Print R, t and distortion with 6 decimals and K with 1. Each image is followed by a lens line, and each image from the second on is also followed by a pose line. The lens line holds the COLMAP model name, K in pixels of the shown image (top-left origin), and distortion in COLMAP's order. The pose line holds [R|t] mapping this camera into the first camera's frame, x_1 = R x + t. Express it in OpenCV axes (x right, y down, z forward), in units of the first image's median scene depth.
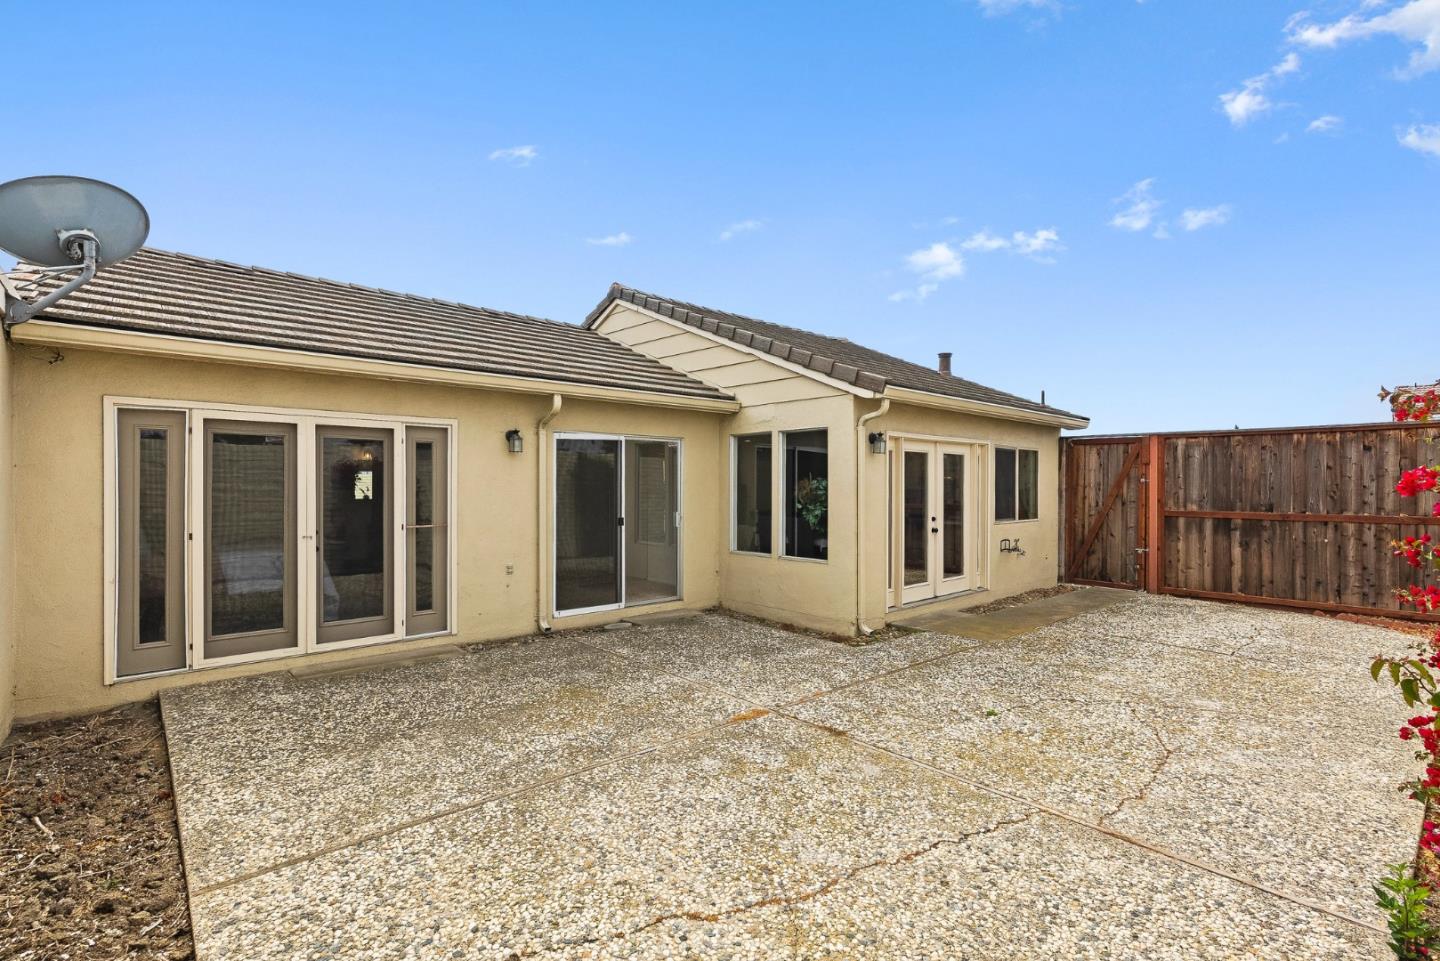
lens RADIAL K [[658.0, 0, 722.4], [0, 658.0, 480.3], [0, 0, 1]] dist [-0.004294, -0.000136]
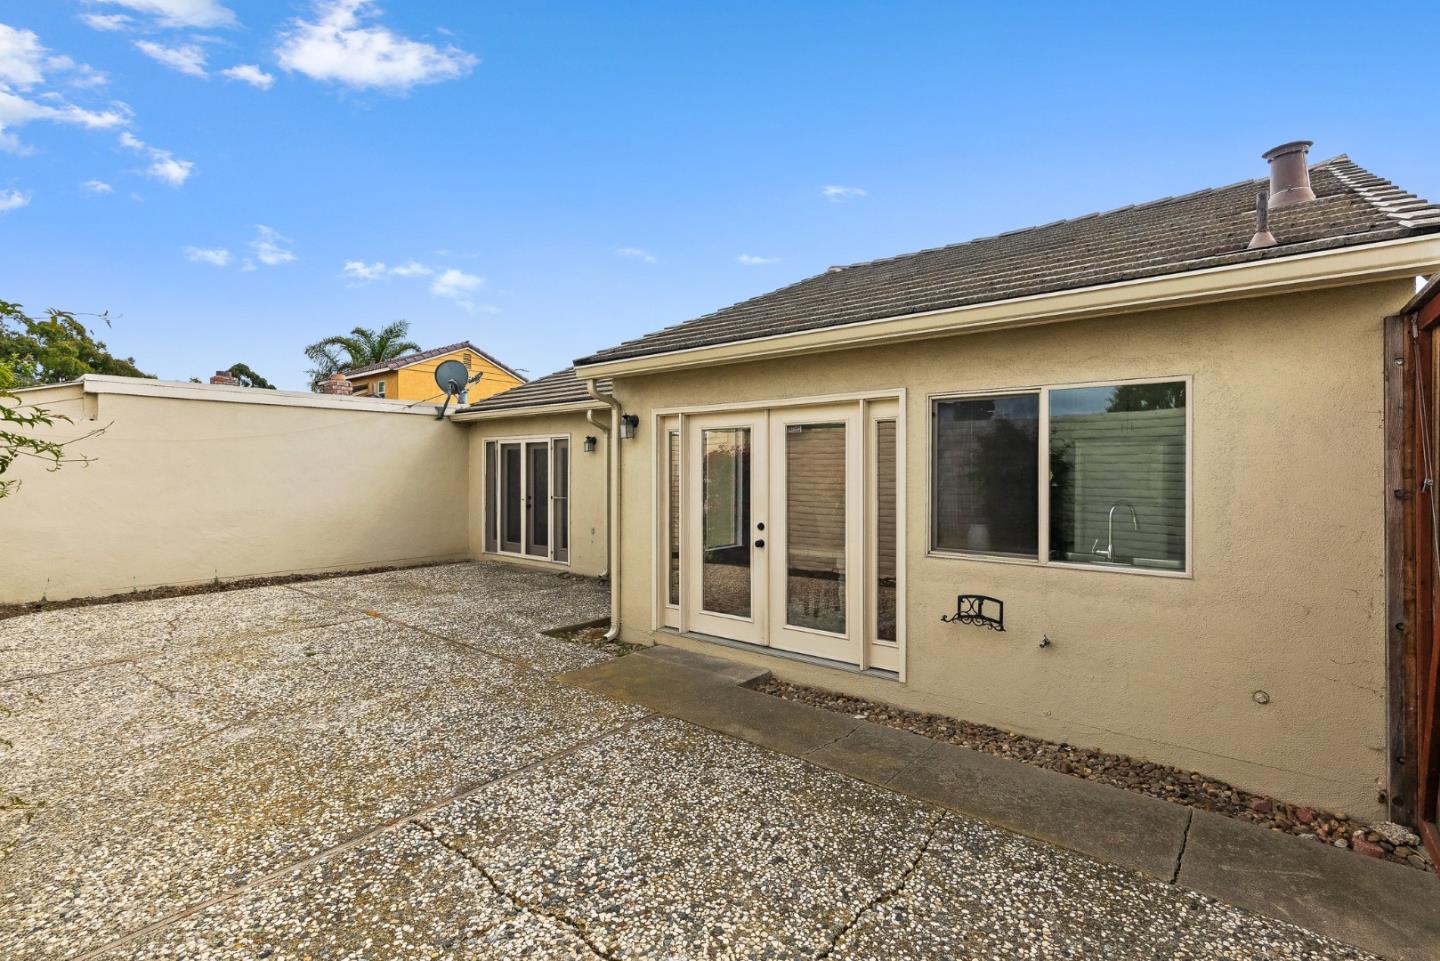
lens RADIAL K [[658.0, 0, 722.4], [0, 658.0, 480.3], [0, 0, 1]] dist [-0.004294, -0.000136]
pose [[0.162530, 0.014103, -0.986603, 1.340035], [0.010115, 0.999821, 0.015959, 0.001742], [0.986652, -0.012574, 0.162359, 1.185671]]
